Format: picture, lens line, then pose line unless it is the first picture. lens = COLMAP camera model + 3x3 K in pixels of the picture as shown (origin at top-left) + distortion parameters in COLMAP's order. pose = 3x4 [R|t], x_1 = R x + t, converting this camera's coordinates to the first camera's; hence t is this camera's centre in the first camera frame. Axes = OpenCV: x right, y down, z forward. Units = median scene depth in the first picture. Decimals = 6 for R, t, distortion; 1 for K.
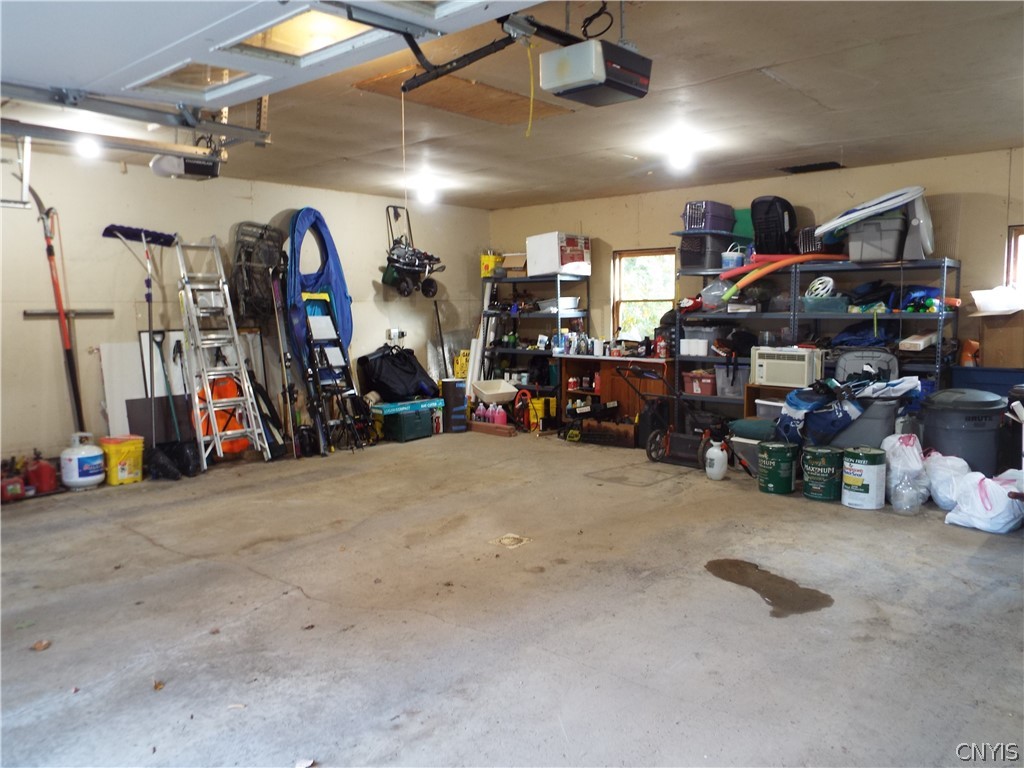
lens RADIAL K [[739.4, 0, 512.0], [0, 739.4, 384.0], [0, 0, 1]] dist [-0.034925, 0.064089]
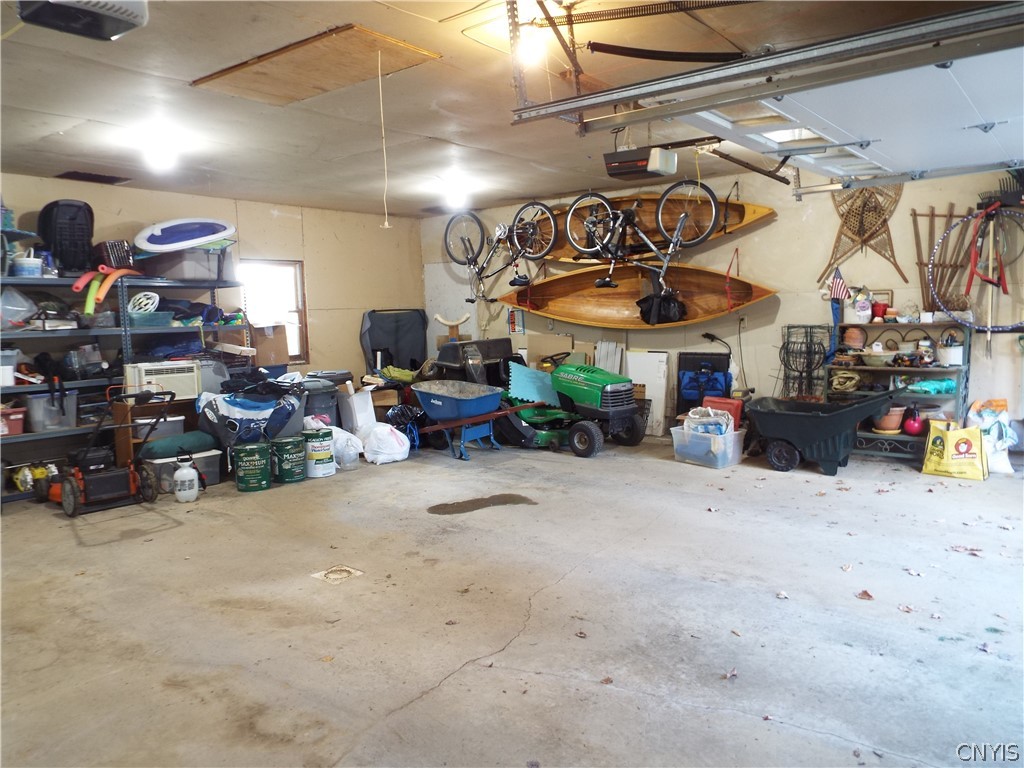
lens RADIAL K [[736.0, 0, 512.0], [0, 736.0, 384.0], [0, 0, 1]] dist [-0.001512, 0.001079]
pose [[-0.063462, -0.088797, 0.994026, -0.872066], [0.124849, 0.987503, 0.096185, -0.076256], [-0.990144, 0.130207, -0.051583, 0.787410]]
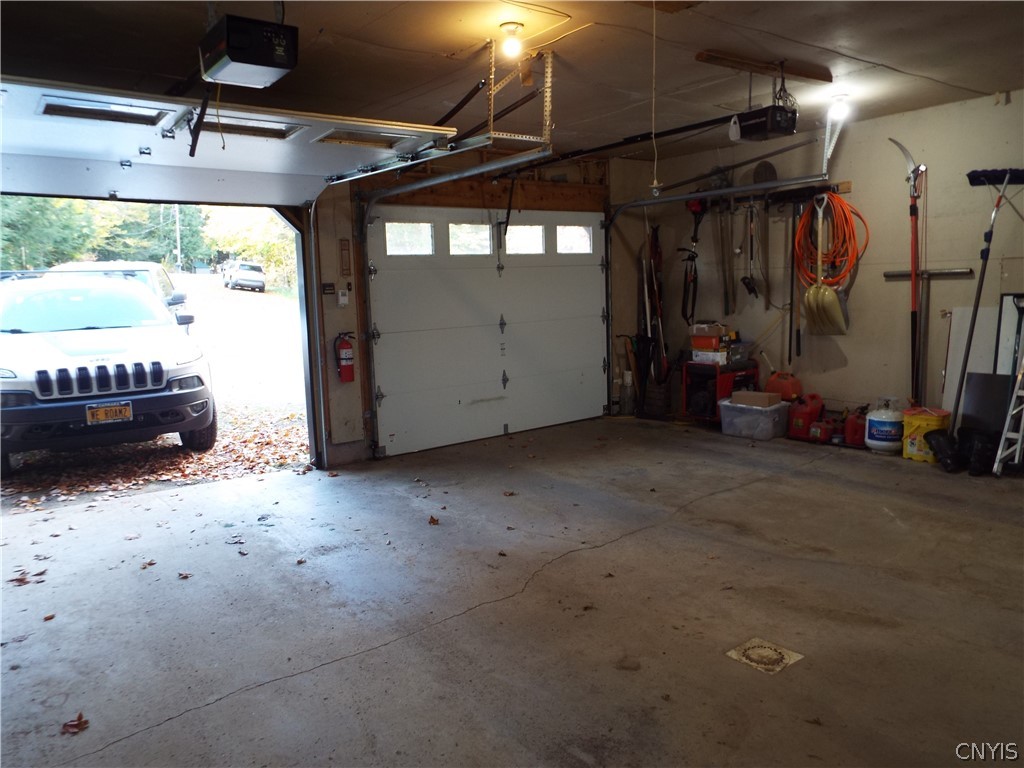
lens RADIAL K [[736.0, 0, 512.0], [0, 736.0, 384.0], [0, 0, 1]] dist [-0.001512, 0.001079]
pose [[-0.197906, 0.146083, -0.969275, 0.594671], [-0.068753, 0.984329, 0.162389, -0.095784], [0.977807, 0.098778, -0.184761, 0.865392]]
